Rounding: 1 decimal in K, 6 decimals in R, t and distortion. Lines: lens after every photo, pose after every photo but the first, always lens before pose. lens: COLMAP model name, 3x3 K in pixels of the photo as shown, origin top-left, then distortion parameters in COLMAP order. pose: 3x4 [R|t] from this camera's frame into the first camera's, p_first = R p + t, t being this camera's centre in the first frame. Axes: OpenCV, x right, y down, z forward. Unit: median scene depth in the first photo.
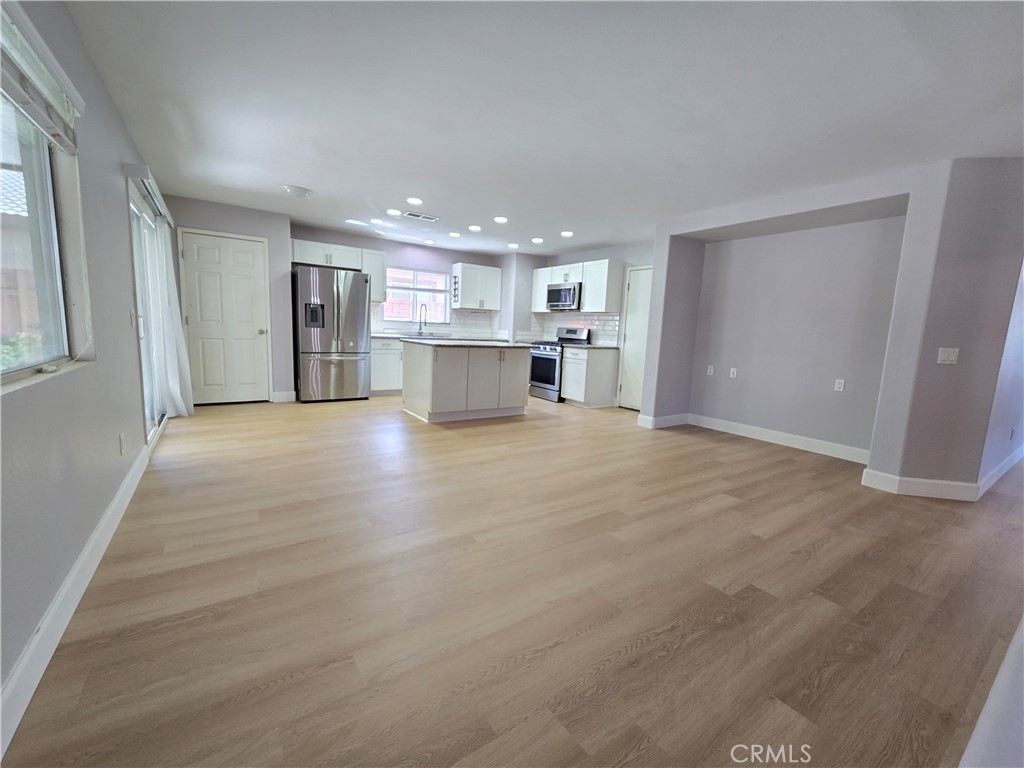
lens RADIAL K [[418.6, 0, 516.8], [0, 418.6, 385.8], [0, 0, 1]] dist [0.000126, -0.000881]
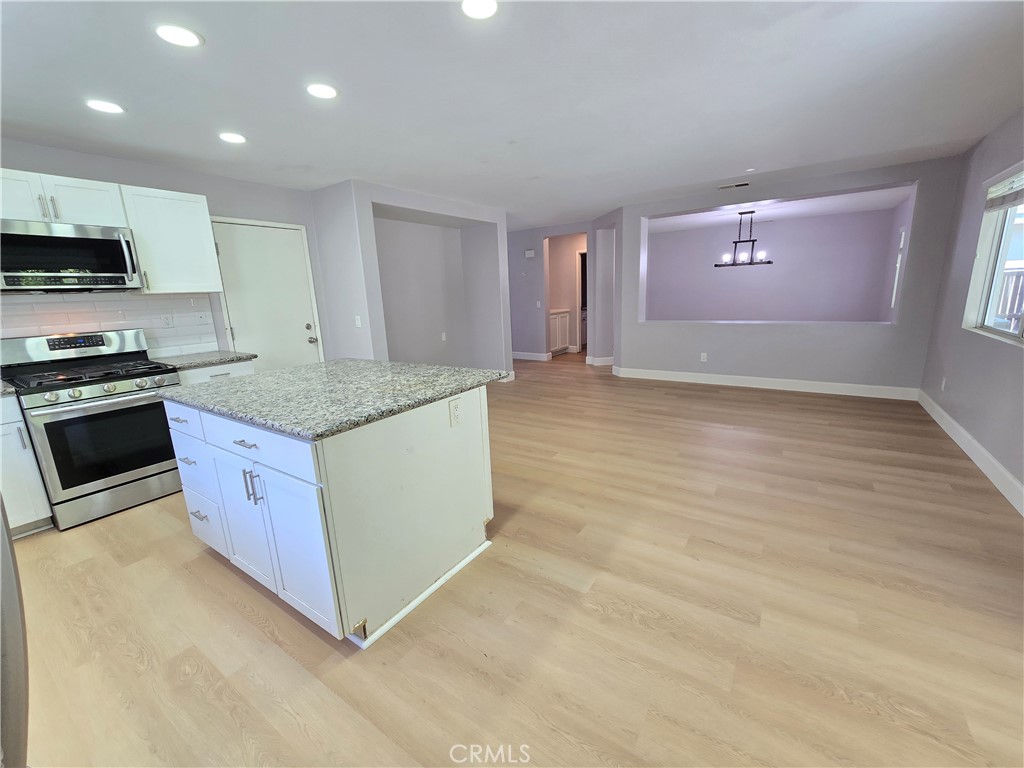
lens RADIAL K [[418.6, 0, 520.6], [0, 418.6, 380.2], [0, 0, 1]] dist [0.000126, -0.000881]
pose [[-0.362892, -0.224378, 0.904414, -0.966775], [0.152848, 0.943097, 0.295304, -0.345689], [-0.919210, 0.245402, -0.307947, 1.695252]]
